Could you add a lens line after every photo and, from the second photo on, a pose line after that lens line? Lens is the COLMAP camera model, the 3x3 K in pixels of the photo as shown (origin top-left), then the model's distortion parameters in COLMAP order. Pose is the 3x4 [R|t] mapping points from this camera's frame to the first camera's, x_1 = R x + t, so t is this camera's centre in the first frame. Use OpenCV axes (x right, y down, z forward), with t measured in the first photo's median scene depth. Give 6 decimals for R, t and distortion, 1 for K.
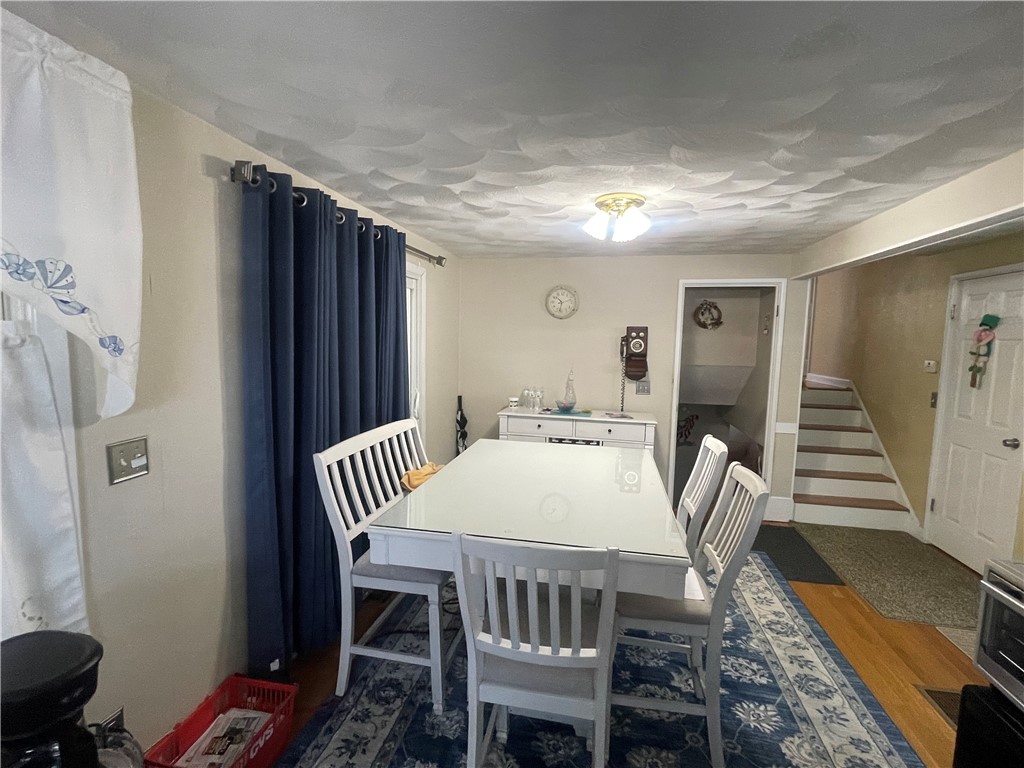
lens RADIAL K [[496.8, 0, 512.0], [0, 496.8, 384.0], [0, 0, 1]] dist [-0.000922, 0.001552]
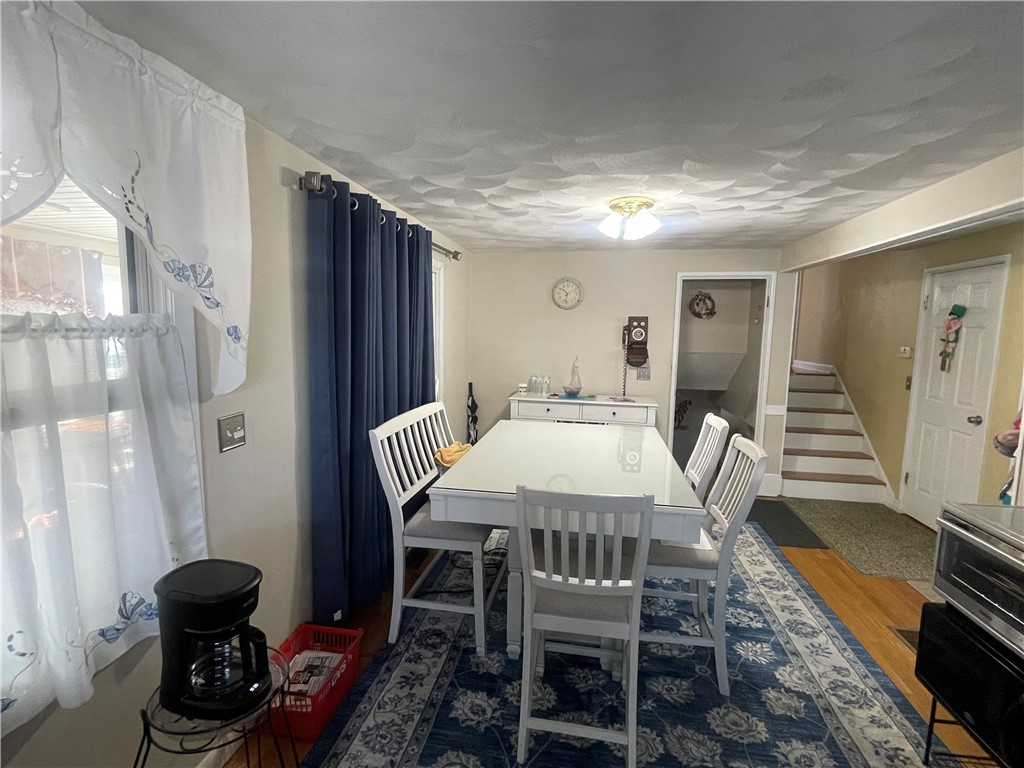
lens RADIAL K [[498.2, 0, 512.0], [0, 498.2, 384.0], [0, 0, 1]] dist [-0.001842, -0.000008]
pose [[0.999644, -0.006819, 0.025806, -0.089138], [0.006329, 0.999799, 0.019018, 0.013584], [-0.025931, -0.018848, 0.999486, -0.122732]]
